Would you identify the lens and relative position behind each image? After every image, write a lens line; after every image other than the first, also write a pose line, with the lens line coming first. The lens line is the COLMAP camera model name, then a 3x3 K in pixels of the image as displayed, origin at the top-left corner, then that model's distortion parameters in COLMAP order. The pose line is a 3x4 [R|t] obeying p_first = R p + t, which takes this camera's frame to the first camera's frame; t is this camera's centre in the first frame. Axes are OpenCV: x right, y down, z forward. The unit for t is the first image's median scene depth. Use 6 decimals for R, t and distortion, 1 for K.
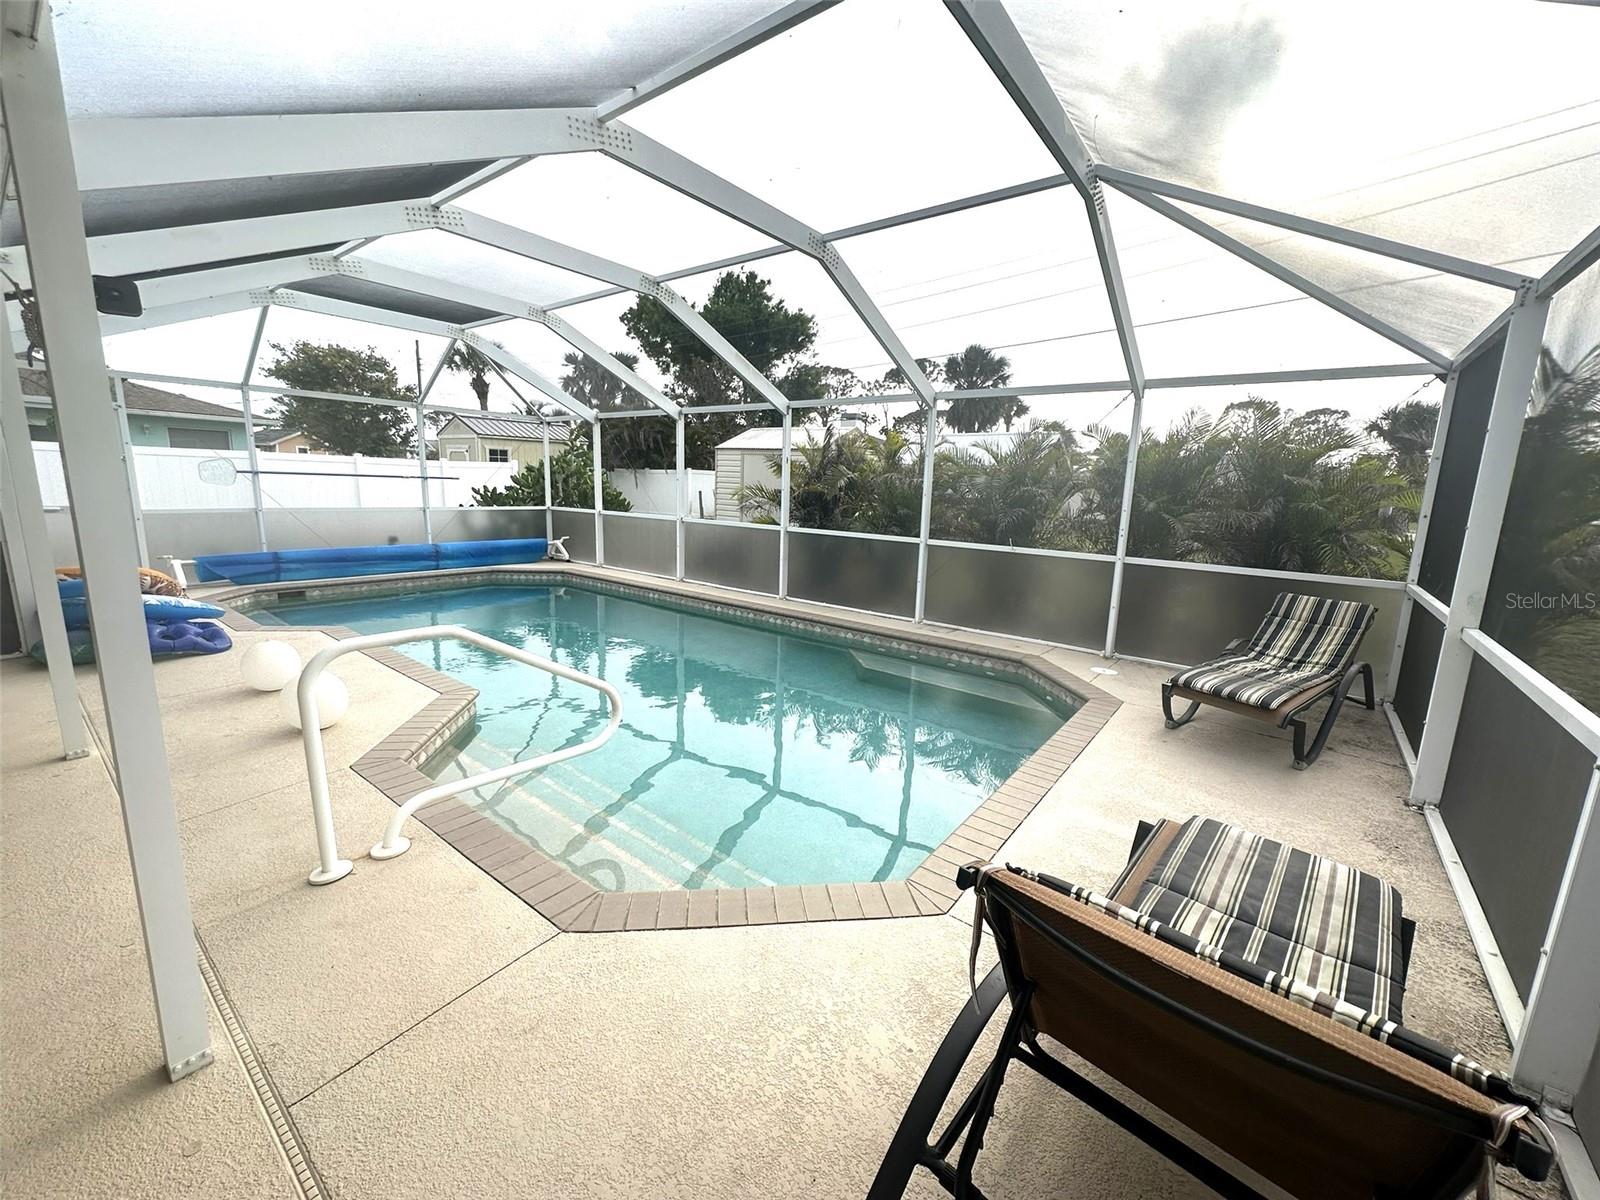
lens RADIAL K [[639.7, 0, 799.3], [0, 639.7, 601.8], [0, 0, 1]] dist [-0.003563, 0.000946]
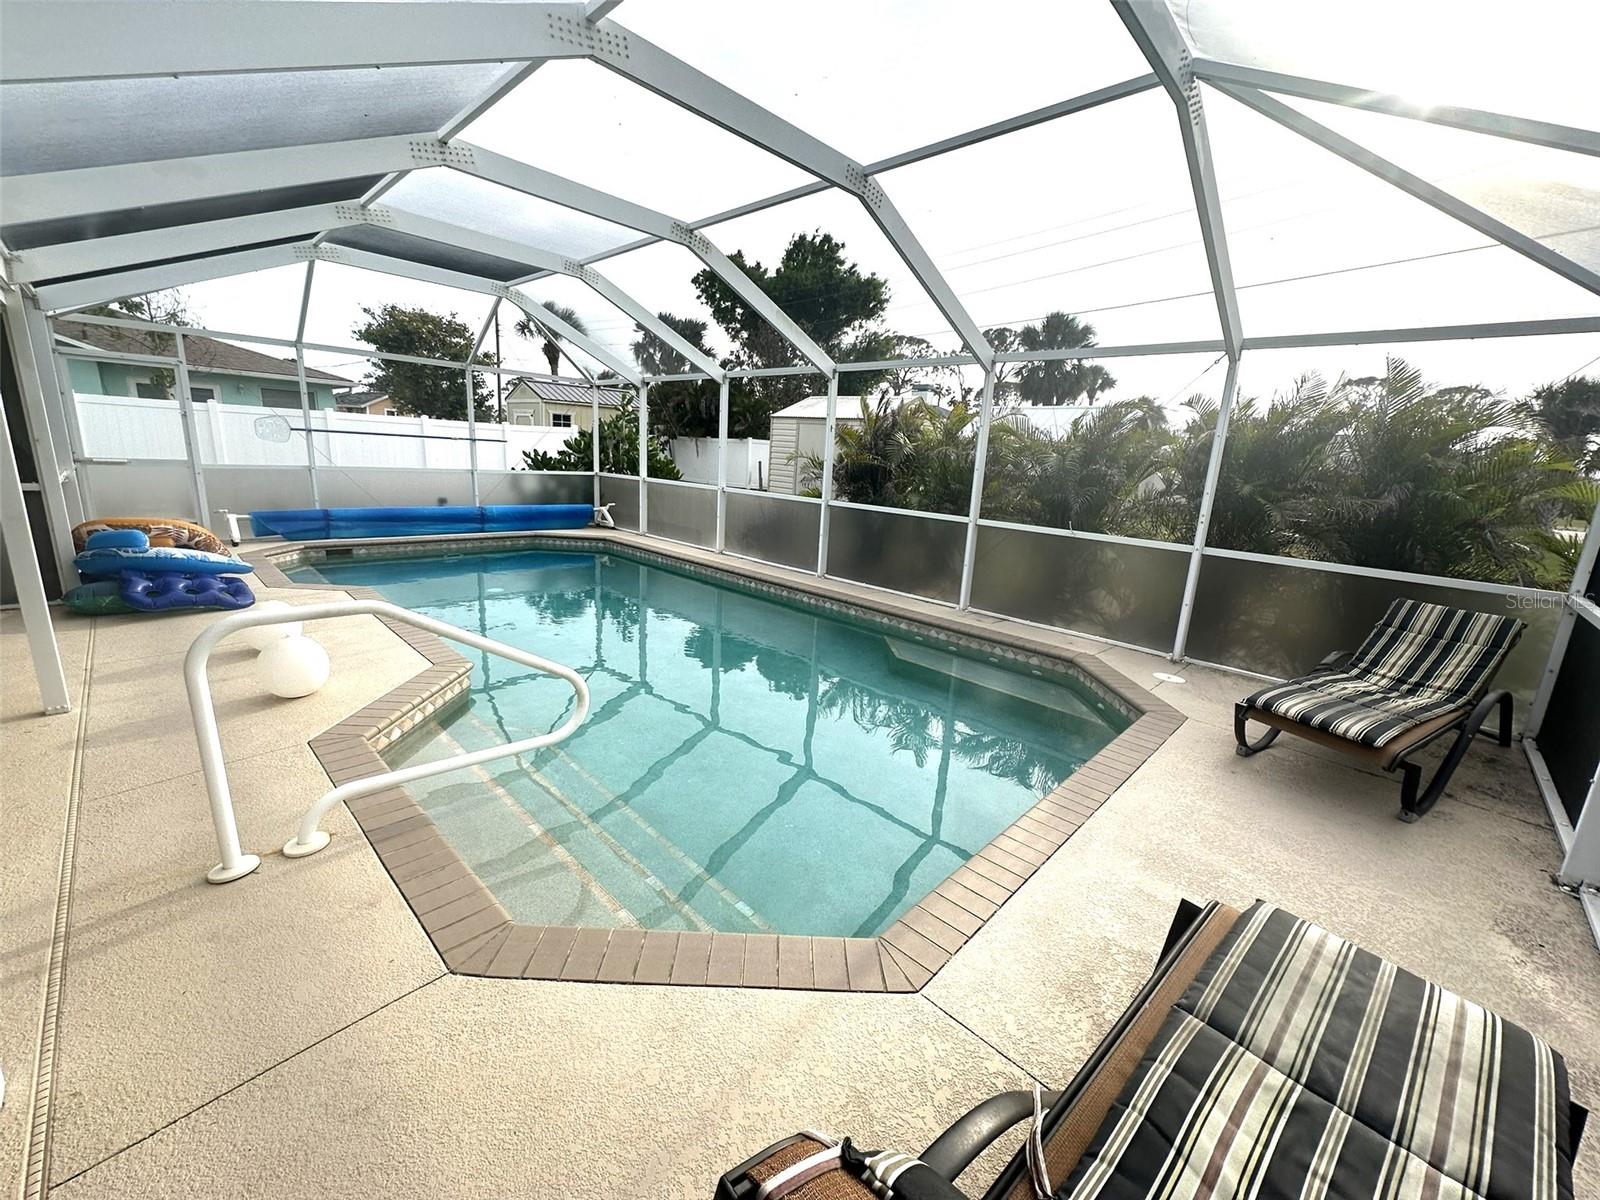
lens RADIAL K [[639.7, 0, 798.6], [0, 639.7, 602.2], [0, 0, 1]] dist [-0.003563, 0.000946]
pose [[0.993859, 0.046927, -0.100206, 0.054803], [-0.042694, 0.998120, 0.043973, -0.010991], [0.102081, -0.039425, 0.993995, 0.083093]]
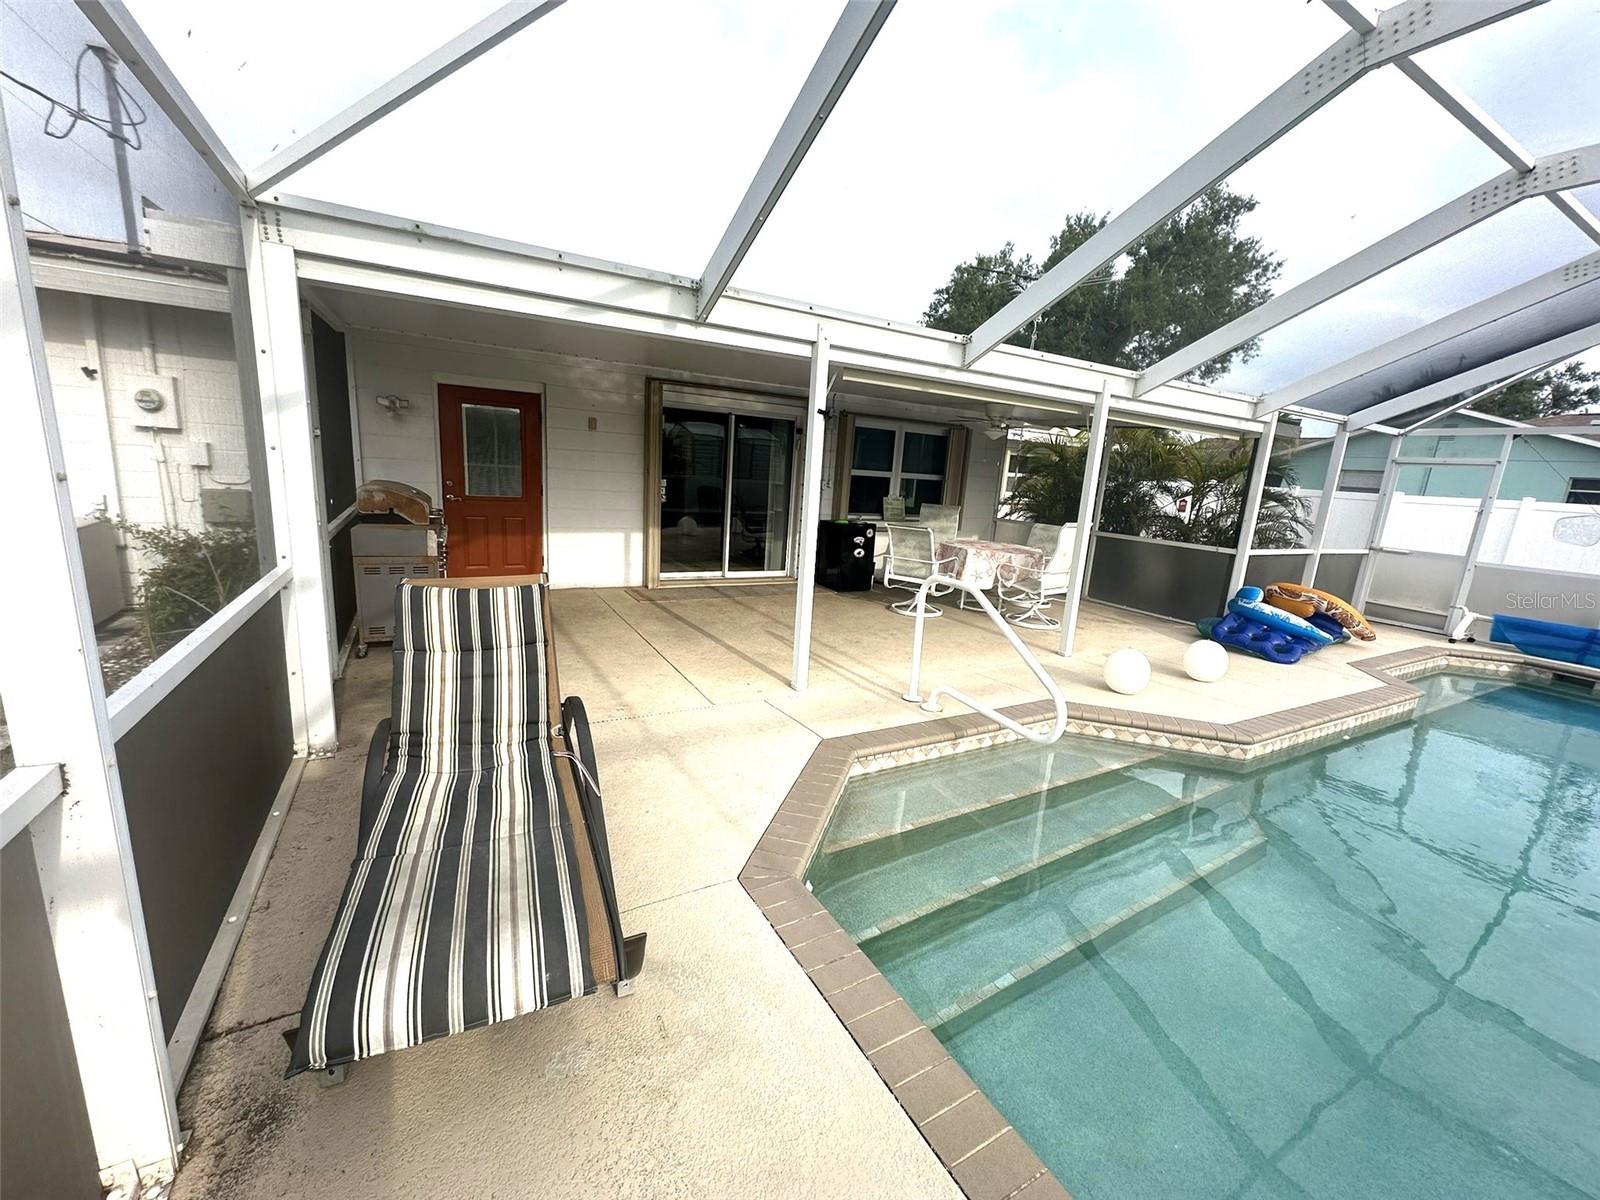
lens RADIAL K [[639.7, 0, 802.5], [0, 639.7, 601.1], [0, 0, 1]] dist [-0.003563, 0.000946]
pose [[-0.384168, 0.132787, -0.913664, 0.427314], [-0.246673, 0.938867, 0.240168, -0.083139], [0.889701, 0.317641, -0.327928, 0.512699]]
